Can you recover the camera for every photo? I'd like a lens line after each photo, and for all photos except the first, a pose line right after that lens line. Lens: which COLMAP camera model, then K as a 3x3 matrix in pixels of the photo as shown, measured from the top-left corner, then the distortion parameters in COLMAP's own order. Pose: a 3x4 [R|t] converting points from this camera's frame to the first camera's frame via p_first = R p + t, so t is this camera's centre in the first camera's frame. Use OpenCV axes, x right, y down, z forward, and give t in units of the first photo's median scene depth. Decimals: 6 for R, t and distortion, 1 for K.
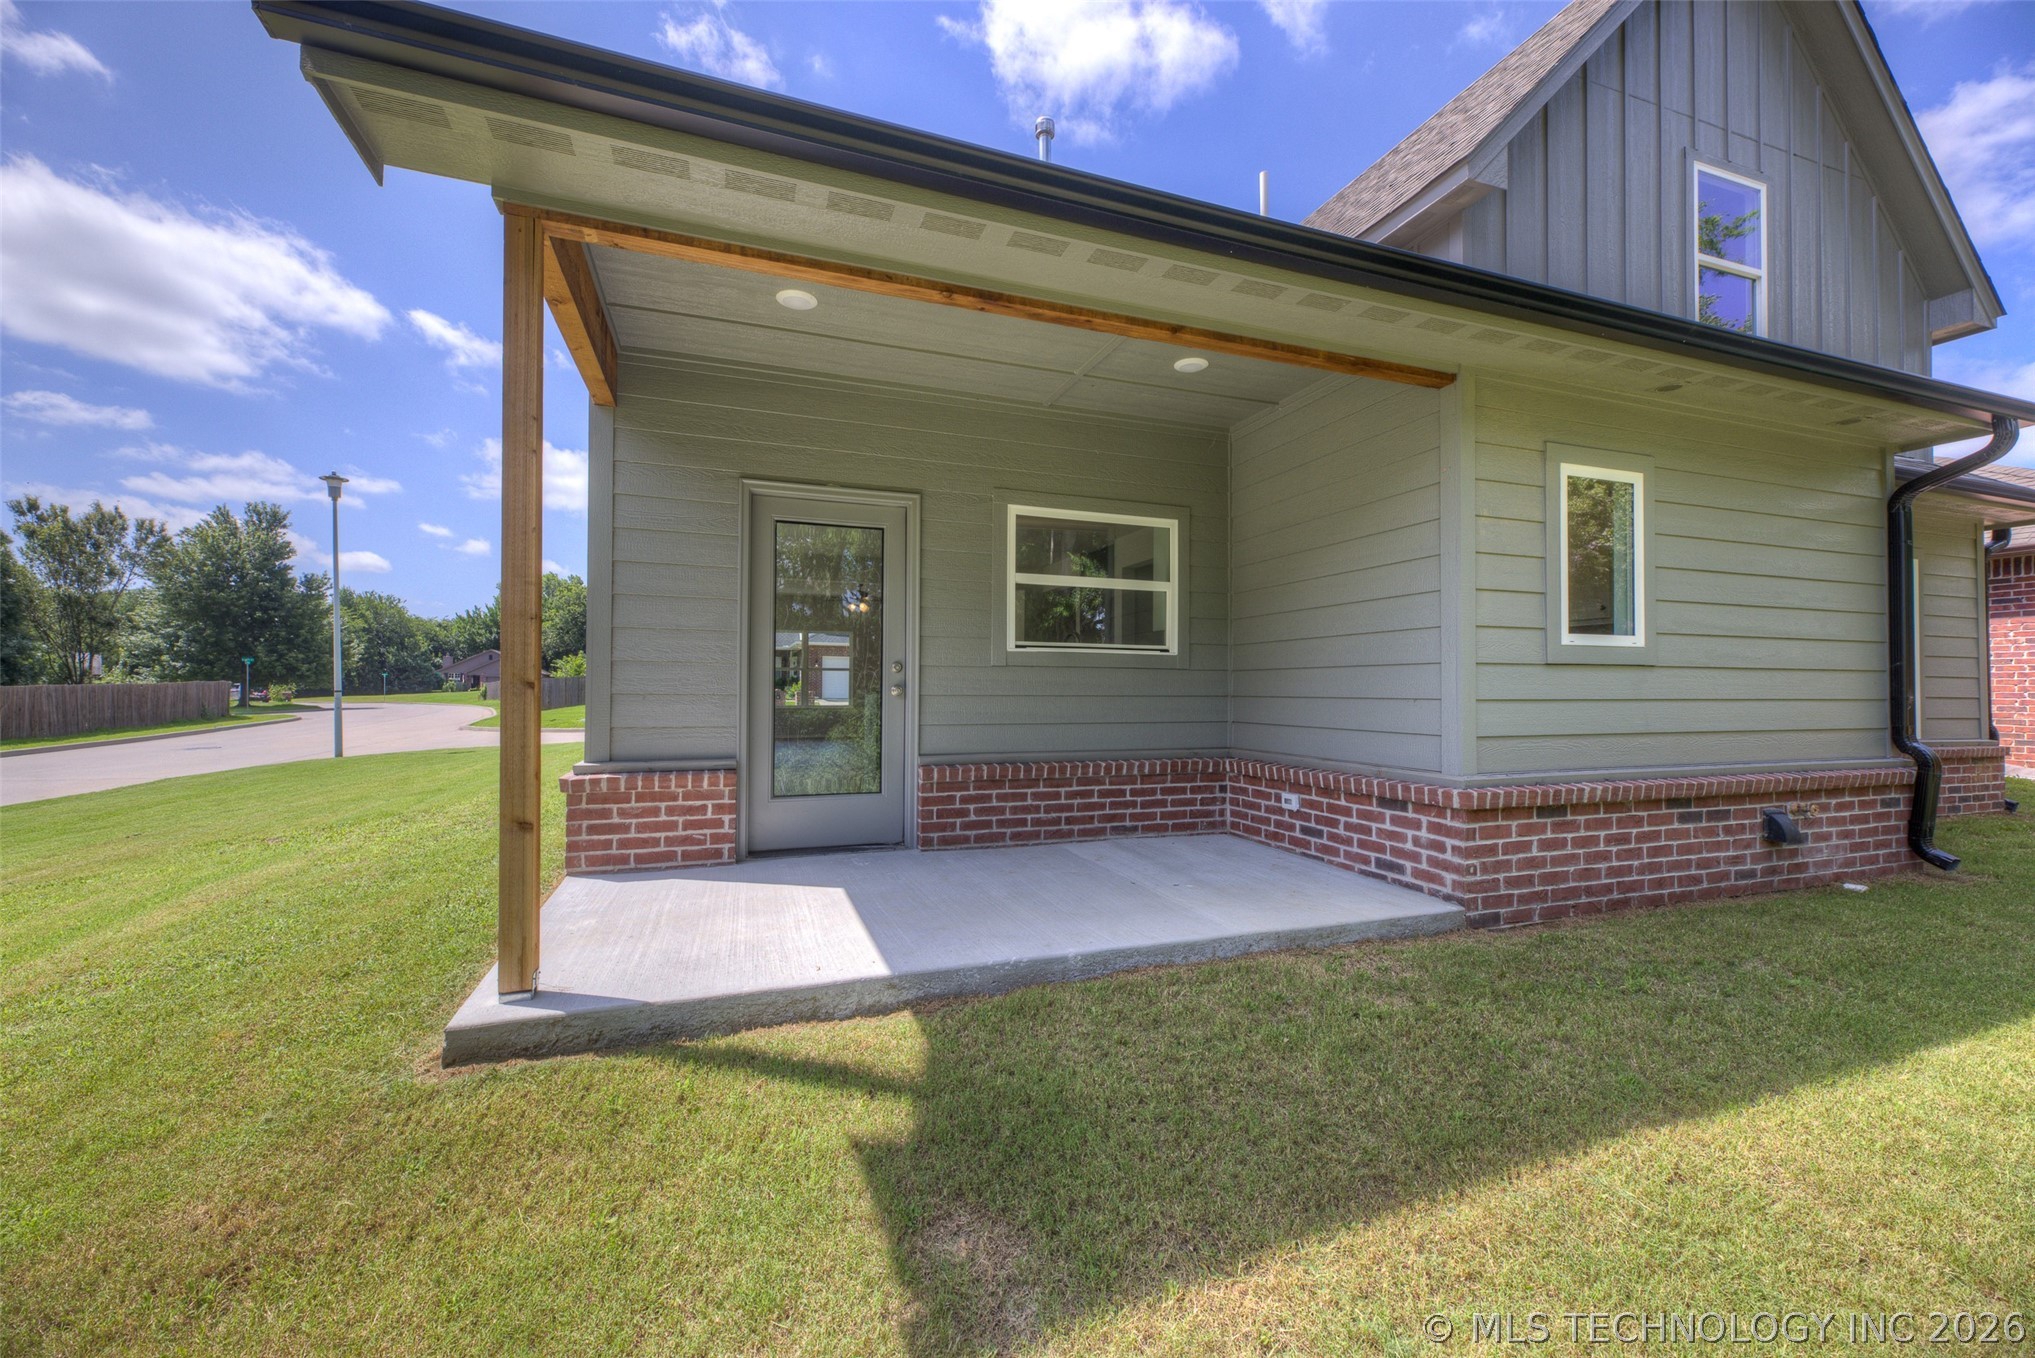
lens RADIAL K [[813.7, 0, 1016.6], [0, 813.7, 663.9], [0, 0, 1]] dist [0.007830, -0.000302]
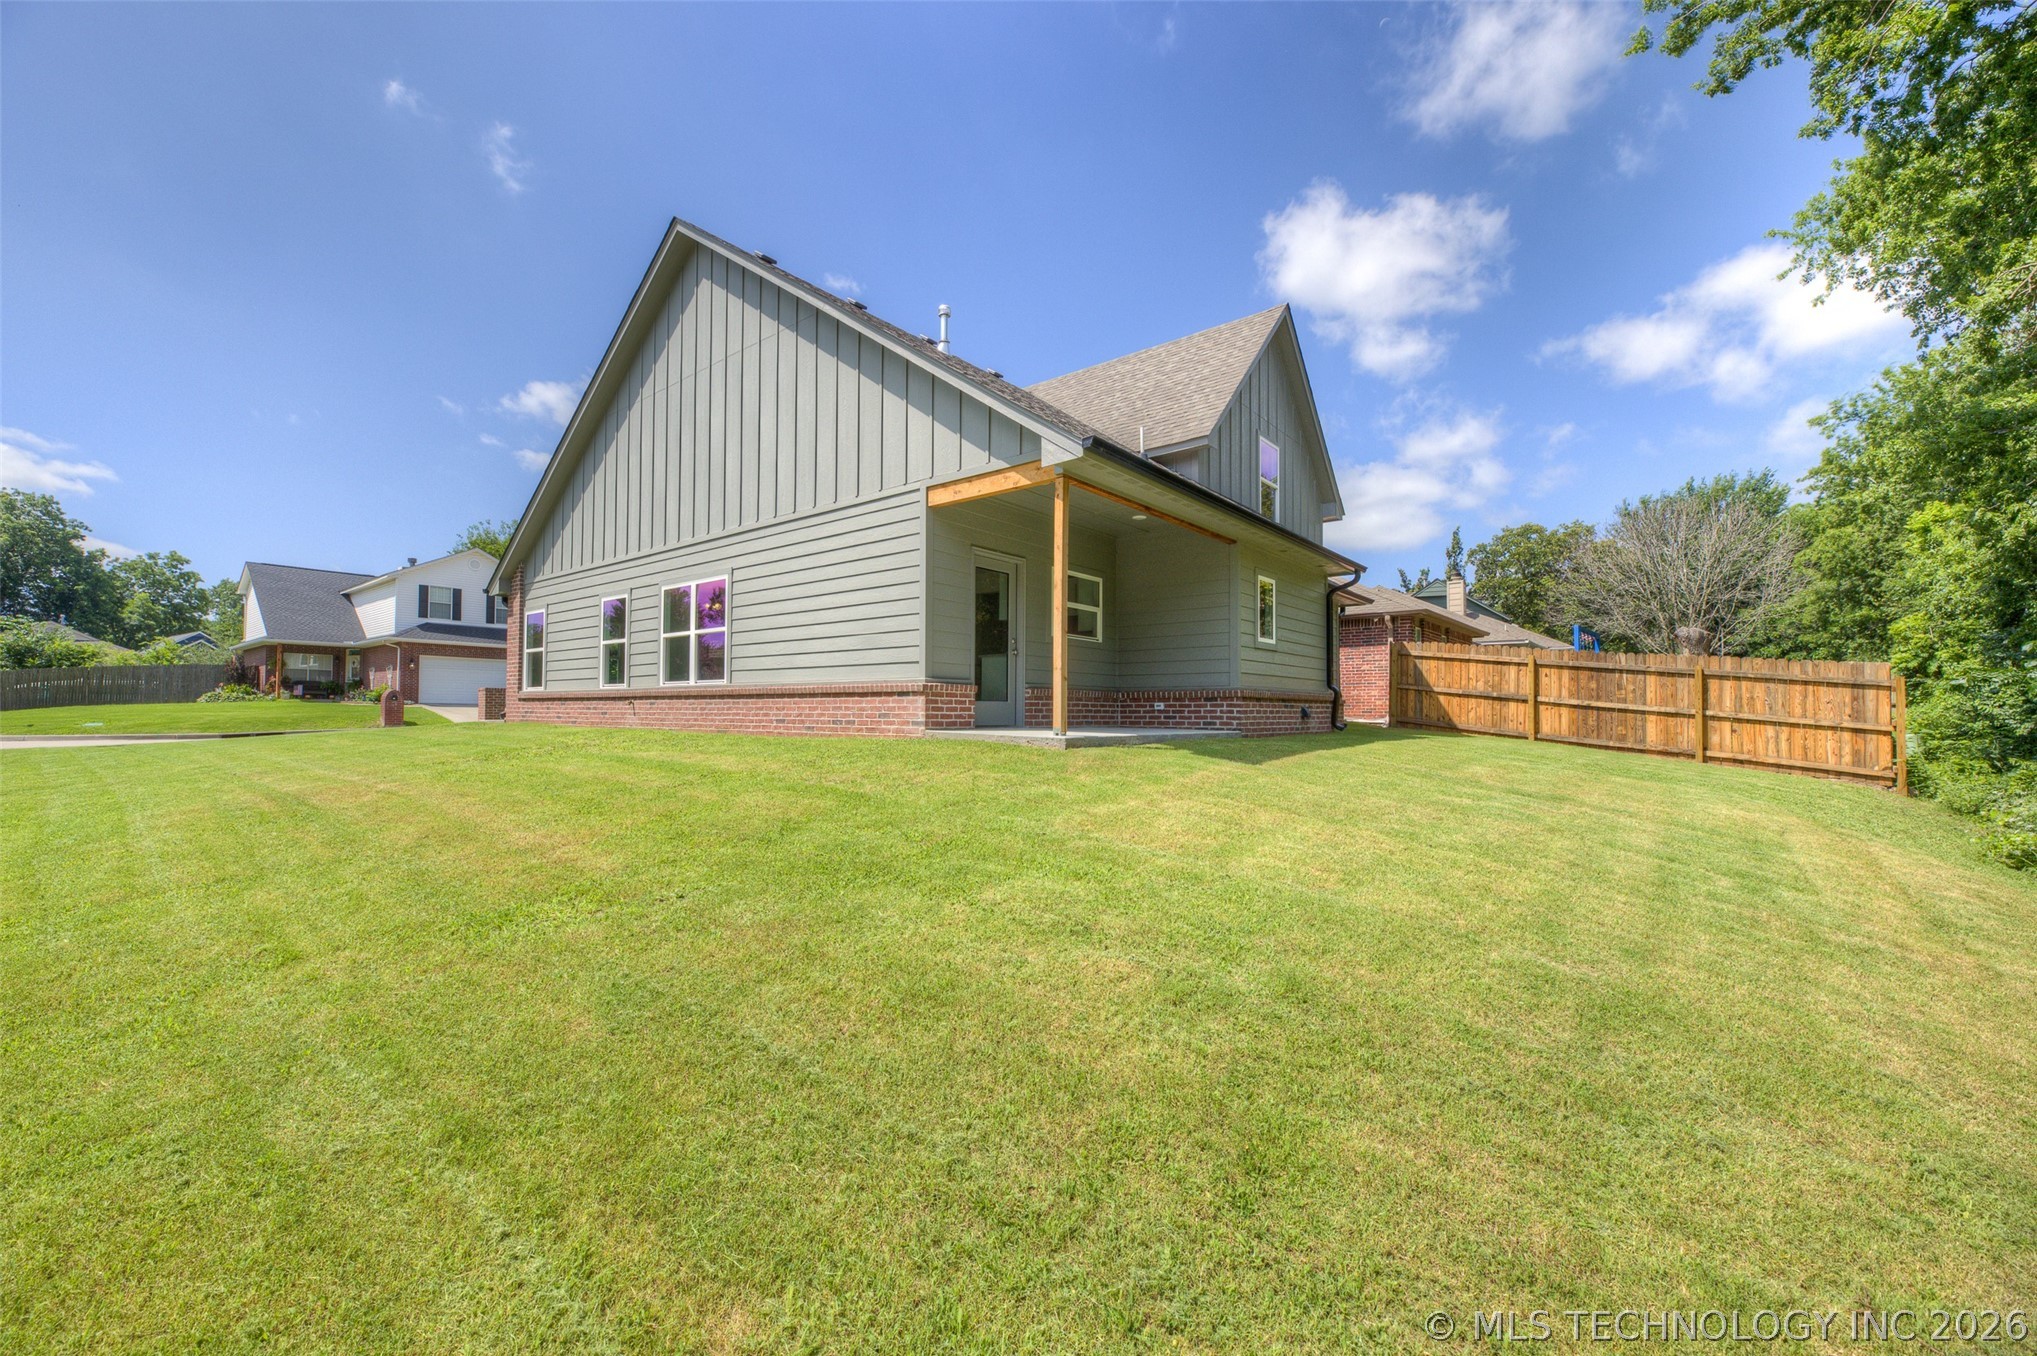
lens RADIAL K [[814.5, 0, 1017.6], [0, 814.5, 662.8], [0, 0, 1]] dist [0.007830, -0.000302]
pose [[0.855253, 0.028646, 0.517418, -1.210061], [-0.015740, 0.999446, -0.029316, 0.120290], [-0.517971, 0.016928, 0.855231, -0.773947]]
